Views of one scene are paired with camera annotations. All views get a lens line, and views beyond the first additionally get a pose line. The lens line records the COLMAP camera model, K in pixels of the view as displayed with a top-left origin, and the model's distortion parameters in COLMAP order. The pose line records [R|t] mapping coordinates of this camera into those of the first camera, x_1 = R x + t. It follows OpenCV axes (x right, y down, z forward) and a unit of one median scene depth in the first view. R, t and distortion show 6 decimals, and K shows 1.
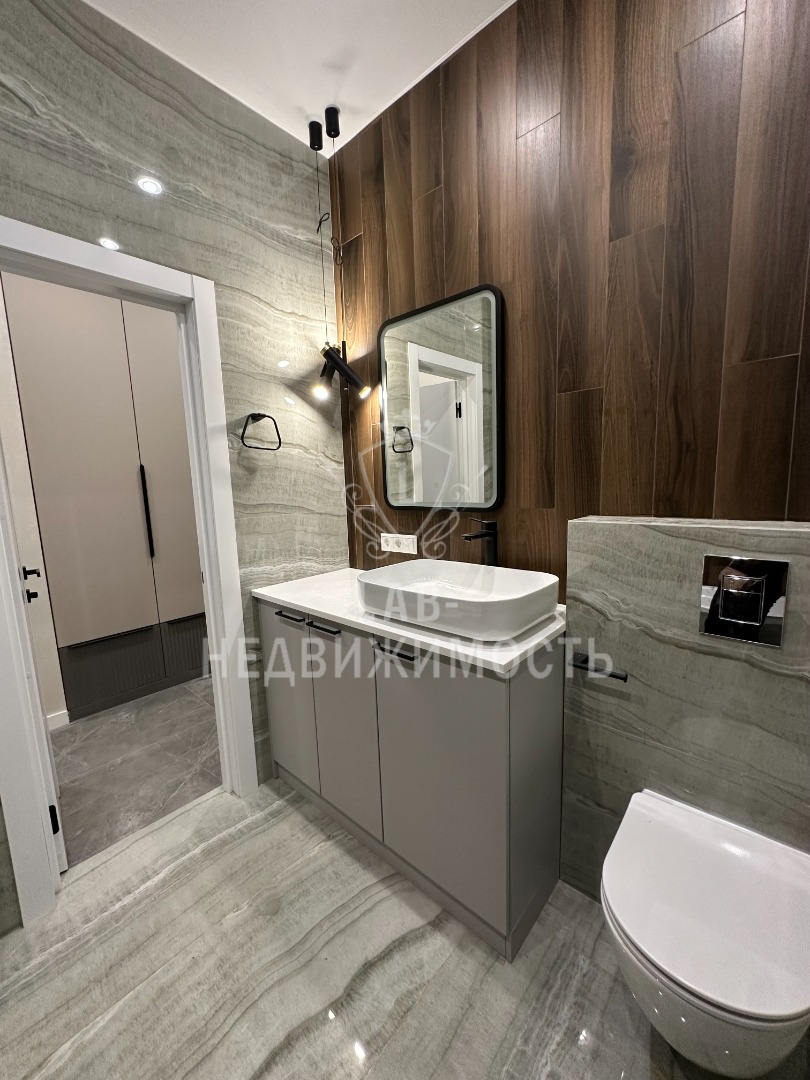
lens RADIAL K [[431.4, 0, 401.4], [0, 431.4, 539.8], [0, 0, 1]] dist [-0.001182, -0.000077]
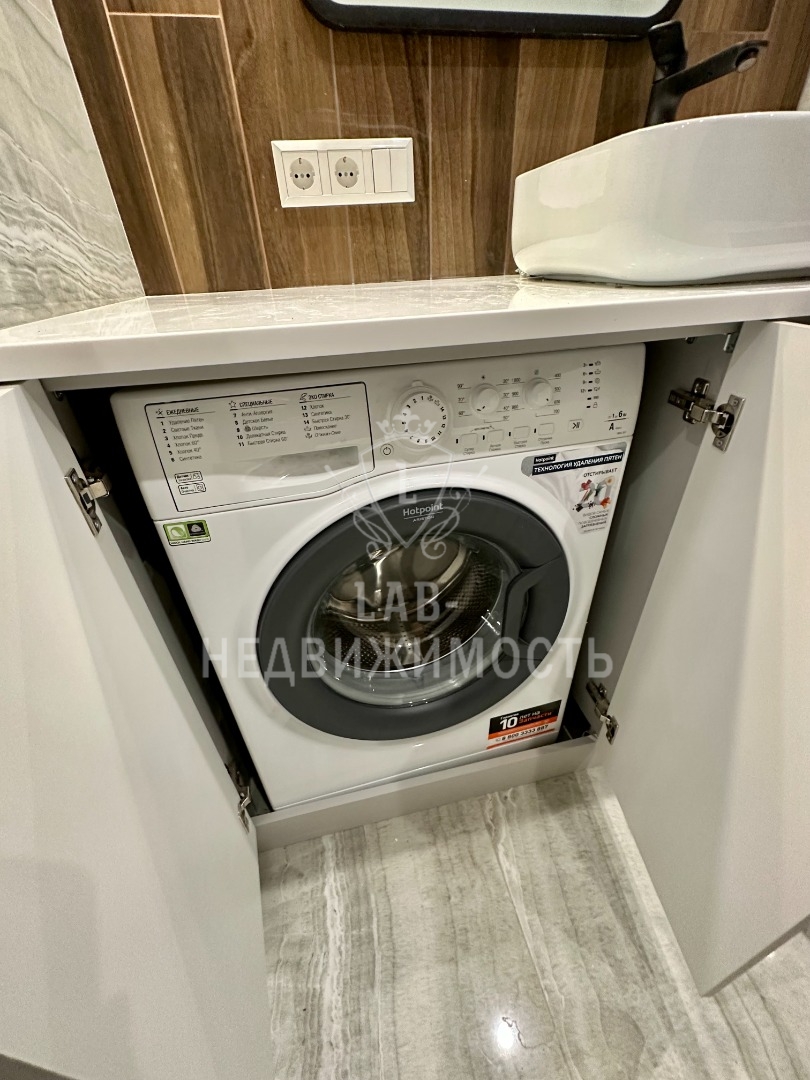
lens RADIAL K [[431.4, 0, 401.4], [0, 431.4, 539.8], [0, 0, 1]] dist [-0.001182, -0.000077]
pose [[0.580849, -0.436541, 0.687056, -0.528484], [0.140868, 0.885210, 0.443350, 0.184966], [-0.801729, -0.160735, 0.575668, 1.041736]]
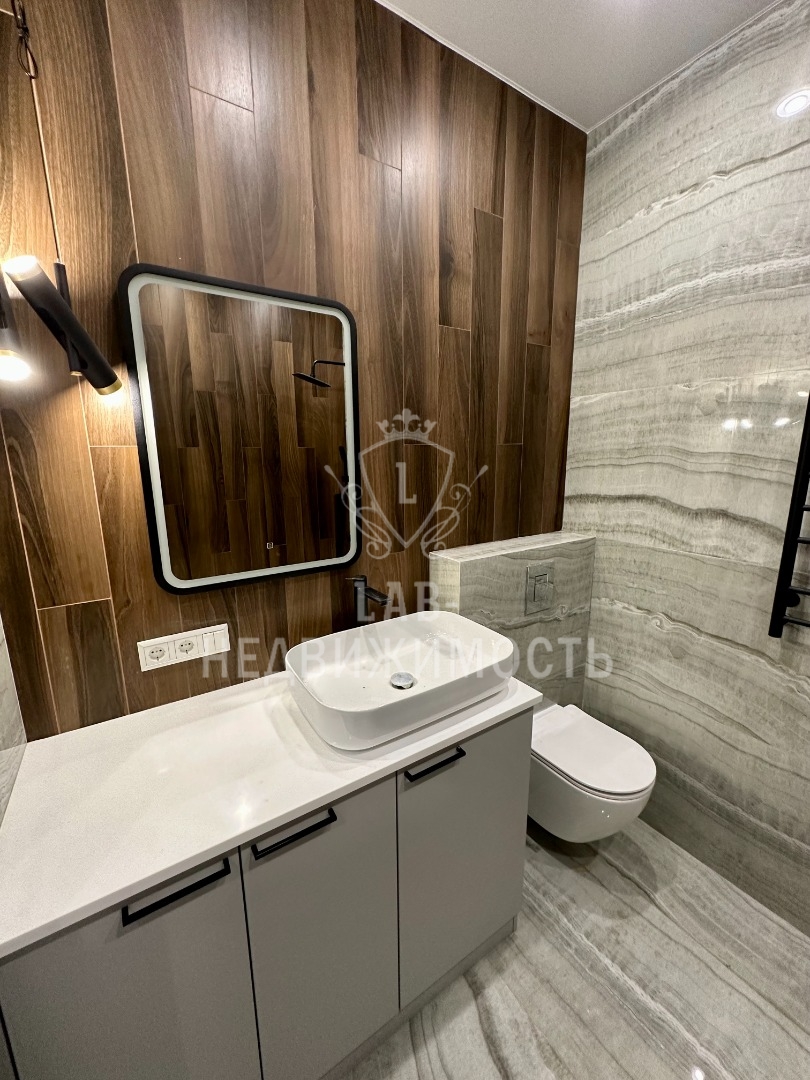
lens RADIAL K [[431.4, 0, 401.4], [0, 431.4, 539.8], [0, 0, 1]] dist [-0.001182, -0.000077]
pose [[0.253515, -0.163800, 0.953362, -0.713672], [0.138404, 0.981561, 0.131841, -0.261175], [-0.957379, 0.098525, 0.271511, 0.778420]]
